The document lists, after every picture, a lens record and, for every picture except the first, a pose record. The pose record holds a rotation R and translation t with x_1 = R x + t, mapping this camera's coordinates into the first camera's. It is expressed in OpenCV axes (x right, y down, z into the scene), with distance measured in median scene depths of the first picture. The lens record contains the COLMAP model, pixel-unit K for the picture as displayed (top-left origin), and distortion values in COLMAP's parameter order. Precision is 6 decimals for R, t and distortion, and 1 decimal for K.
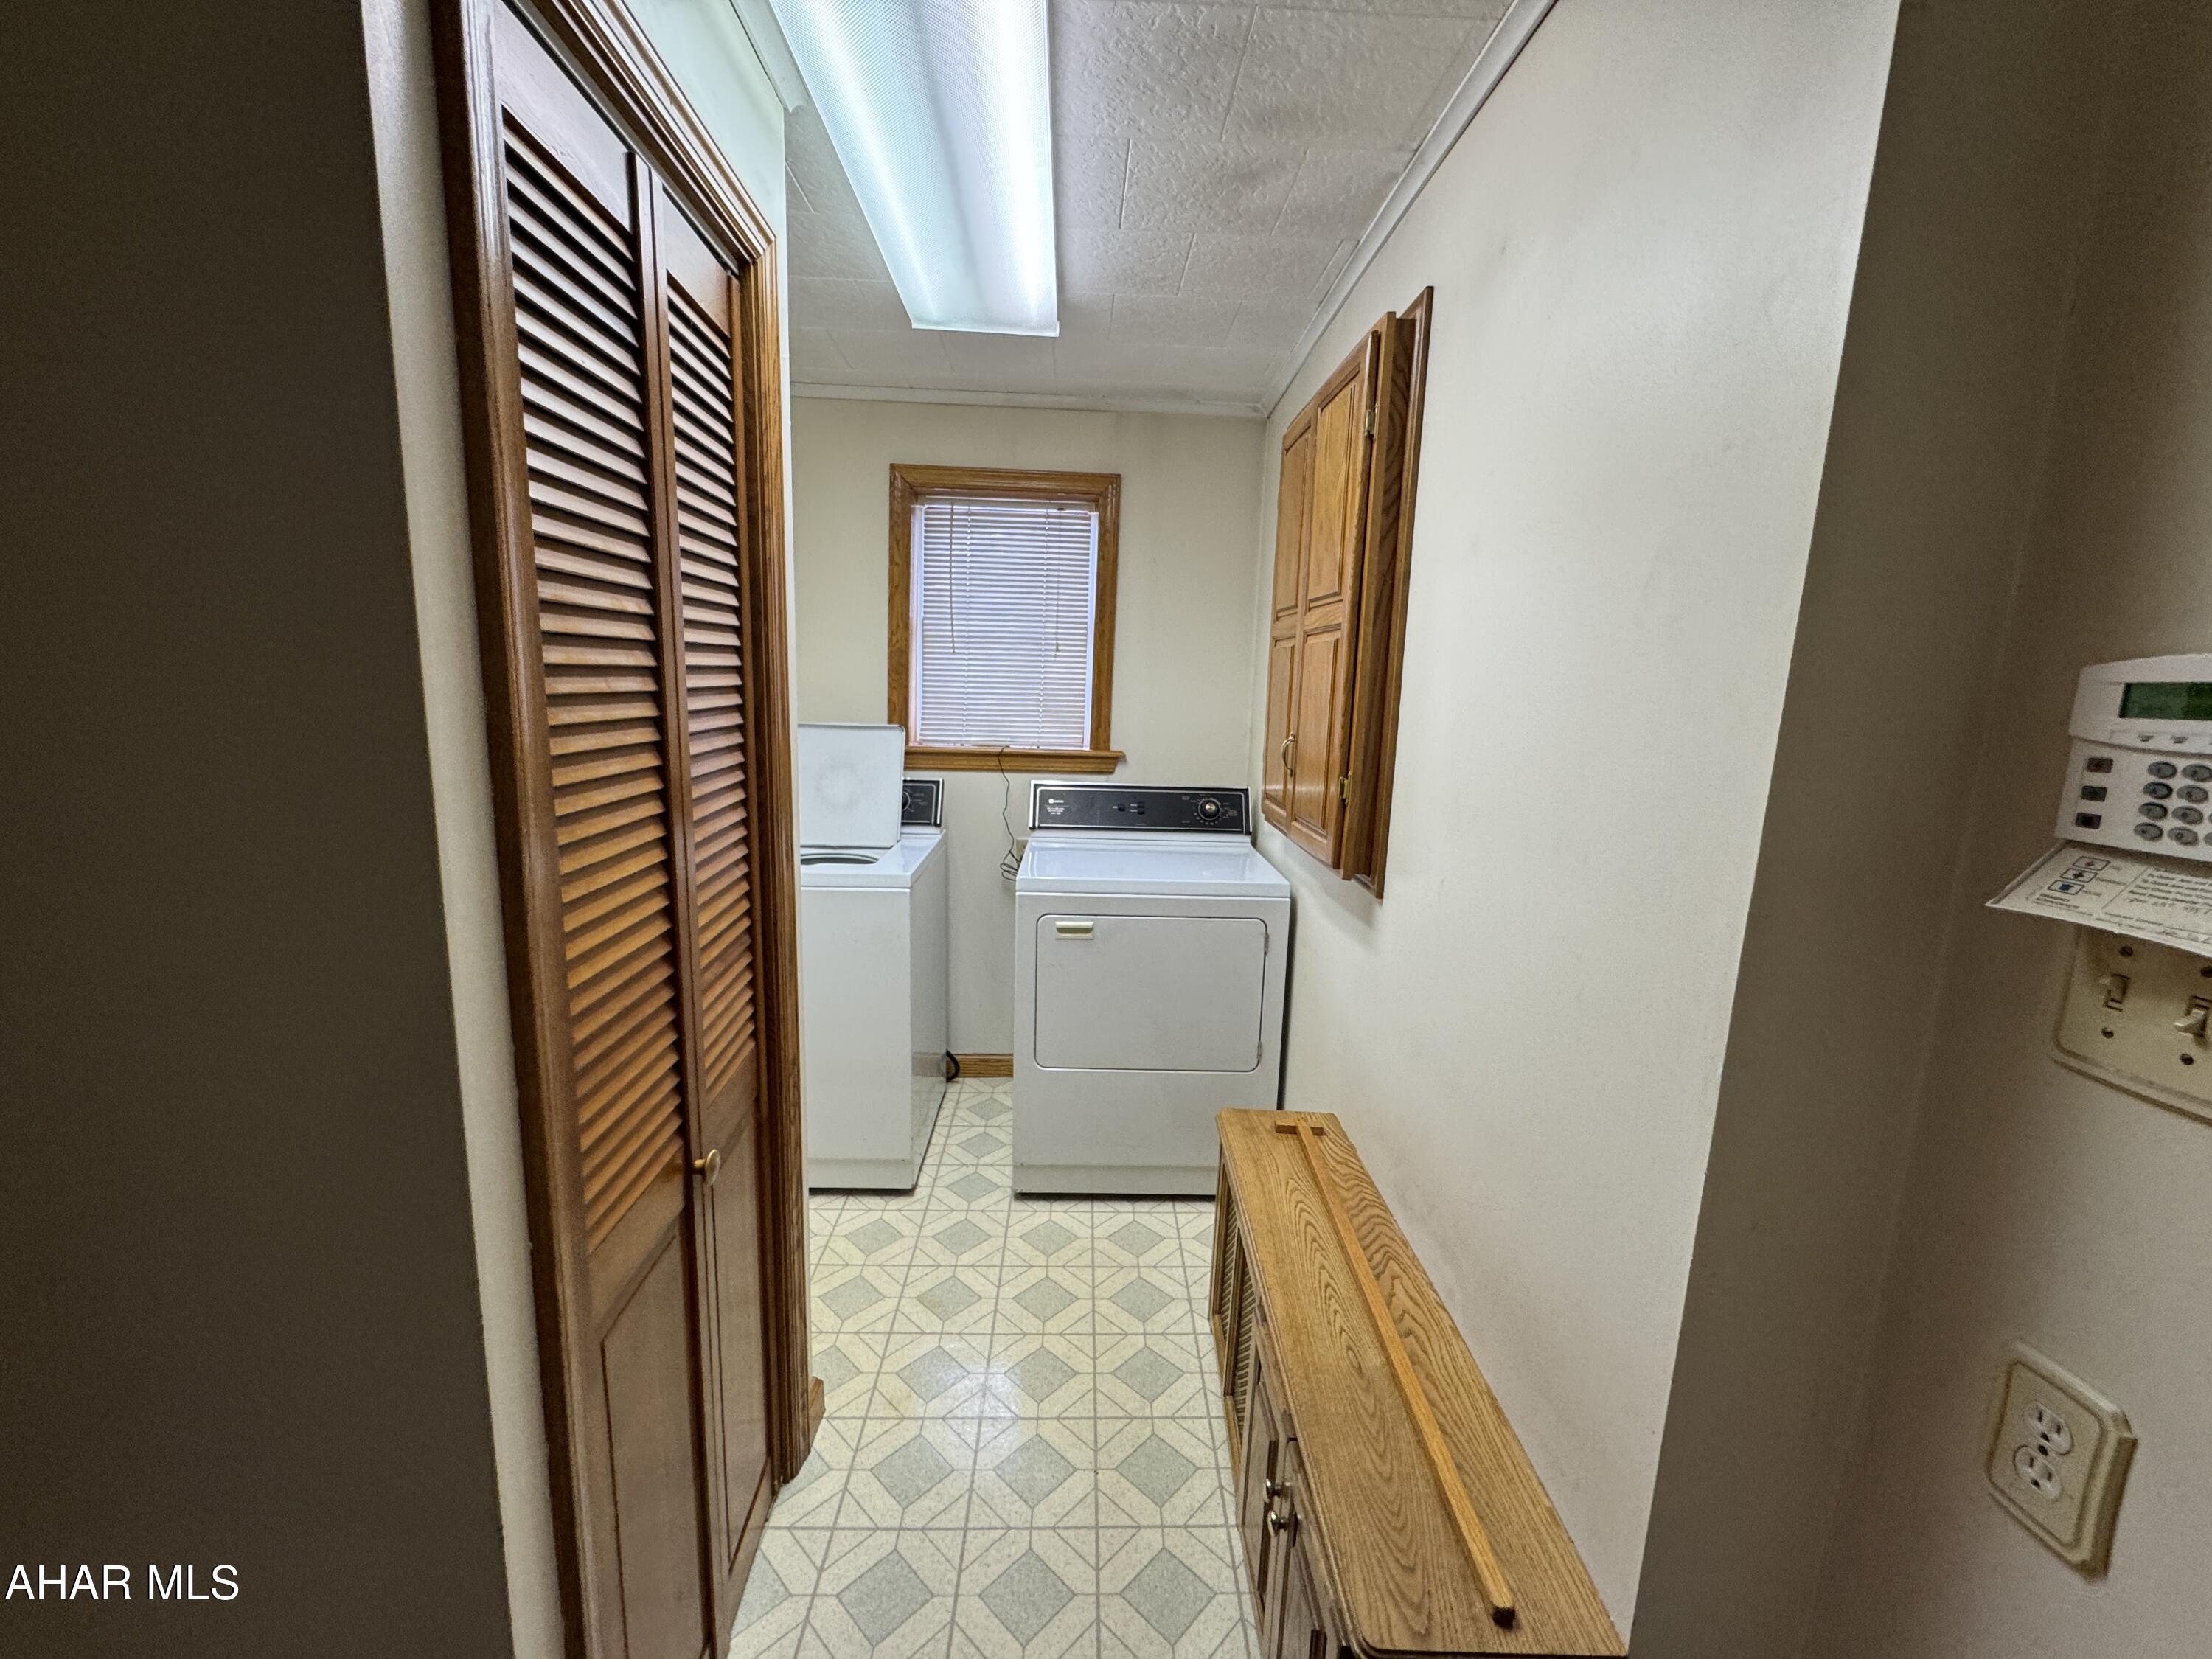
lens RADIAL K [[879.3, 0, 1100.0], [0, 879.3, 826.4], [0, 0, 1]] dist [-0.002459, 0.000701]
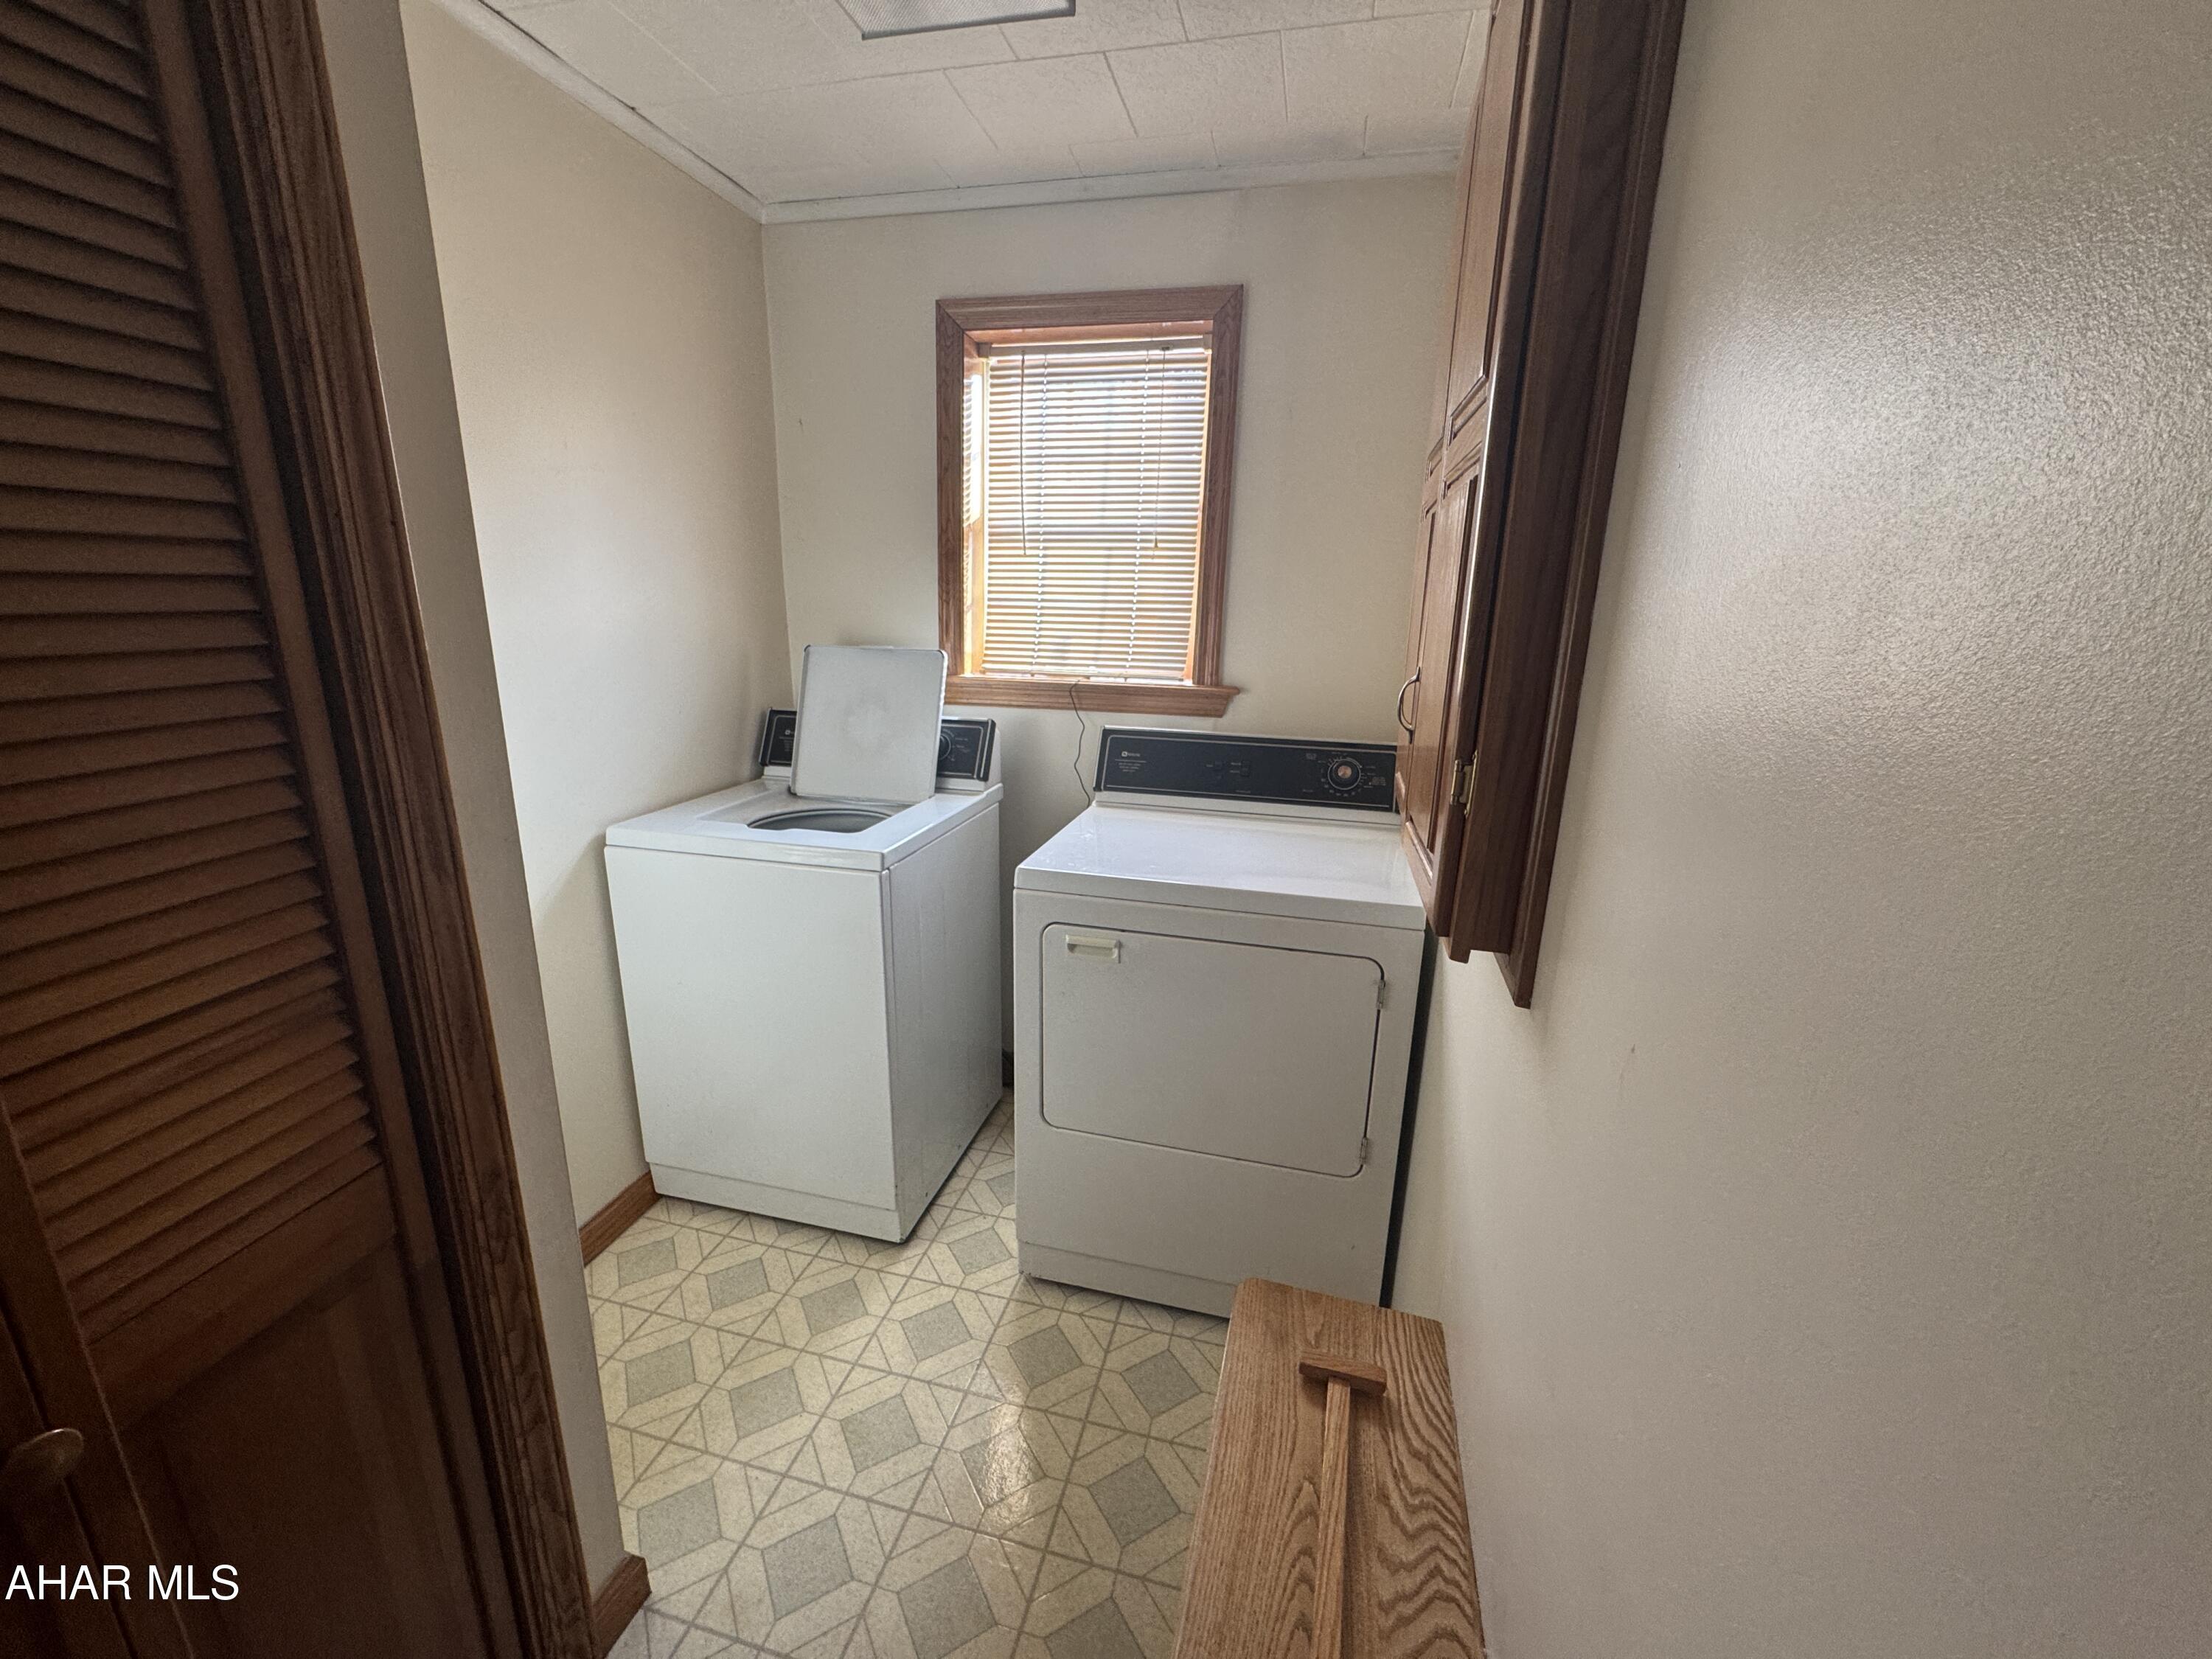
lens RADIAL K [[879.3, 0, 1100.0], [0, 879.3, 826.4], [0, 0, 1]] dist [-0.002459, 0.000701]
pose [[0.962617, 0.060352, -0.264057, 0.125121], [-0.037923, 0.995289, 0.089231, -0.033479], [0.268198, -0.075882, 0.960371, 0.273418]]
